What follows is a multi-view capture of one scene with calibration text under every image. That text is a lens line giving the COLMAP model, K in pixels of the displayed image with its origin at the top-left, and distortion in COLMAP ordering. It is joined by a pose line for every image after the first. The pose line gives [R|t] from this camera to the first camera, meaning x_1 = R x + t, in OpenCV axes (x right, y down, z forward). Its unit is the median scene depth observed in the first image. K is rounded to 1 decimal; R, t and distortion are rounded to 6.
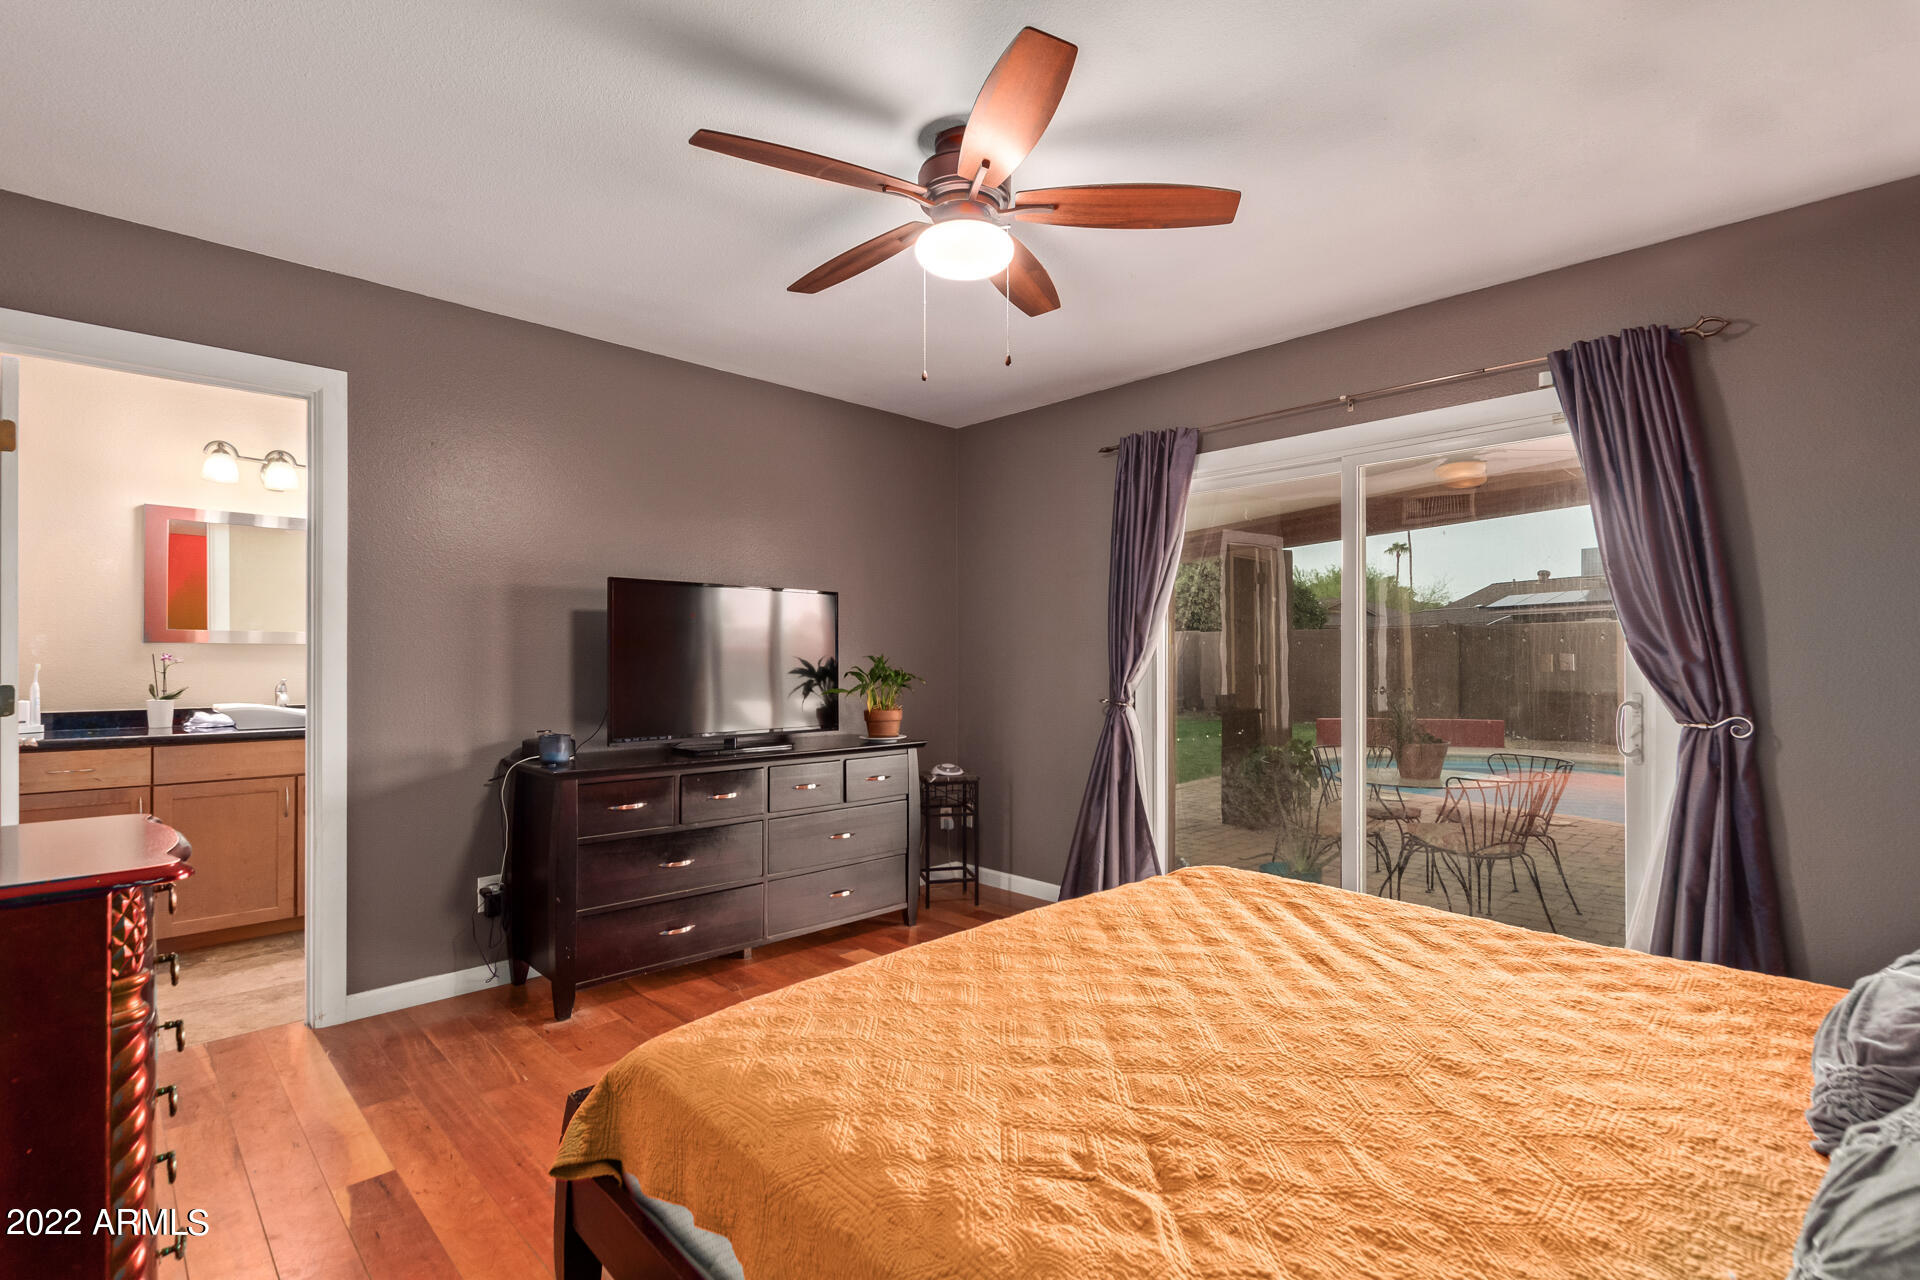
lens RADIAL K [[885.9, 0, 970.8], [0, 885.9, 648.2], [0, 0, 1]] dist [0.002631, 0.000014]
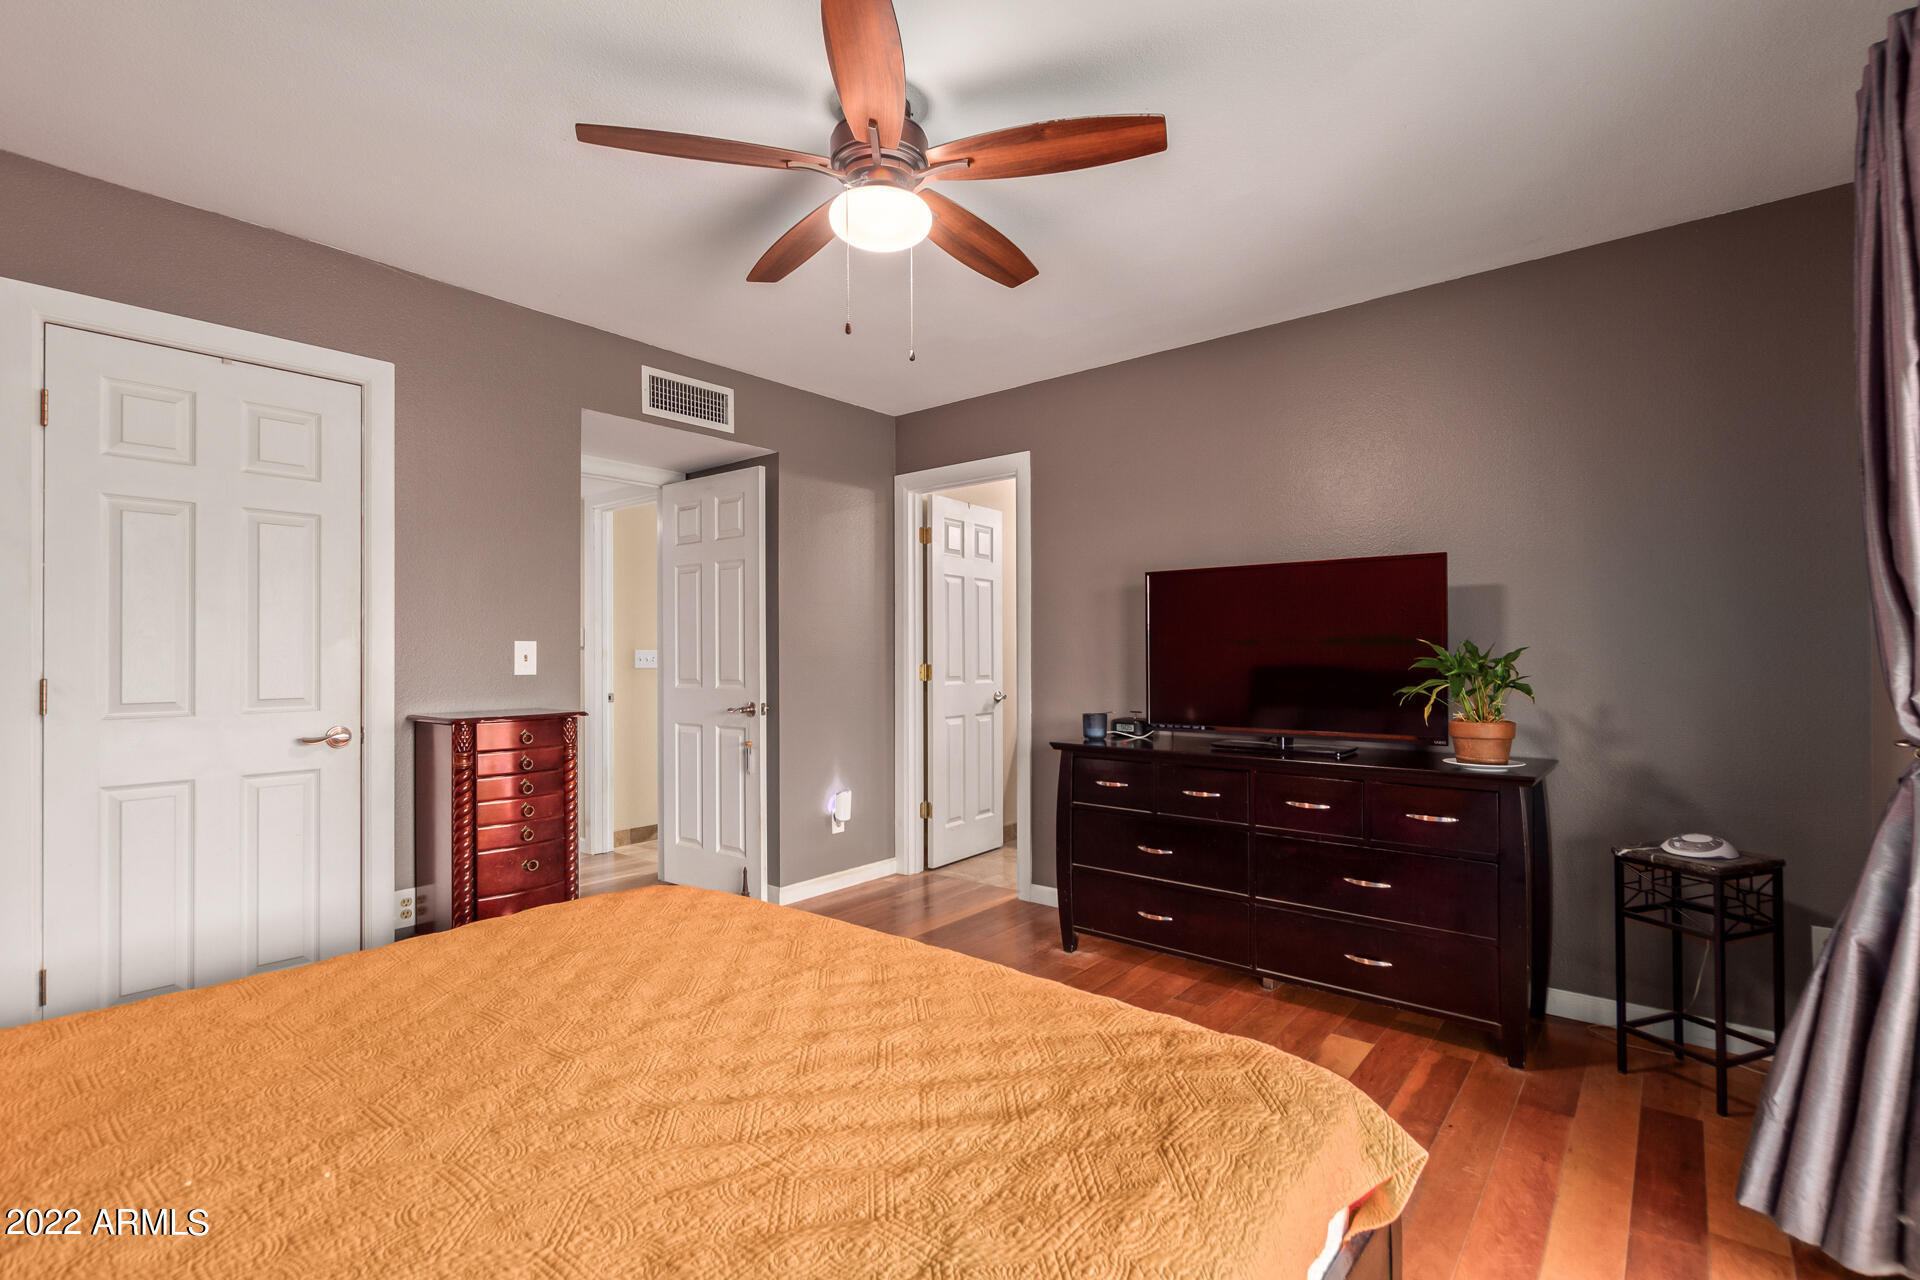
lens RADIAL K [[885.9, 0, 965.6], [0, 885.9, 652.2], [0, 0, 1]] dist [0.002631, 0.000014]
pose [[0.110797, -0.003889, -0.993835, 0.847005], [0.017272, 0.999849, -0.001987, 0.019007], [0.993693, -0.016945, 0.110847, 0.882845]]
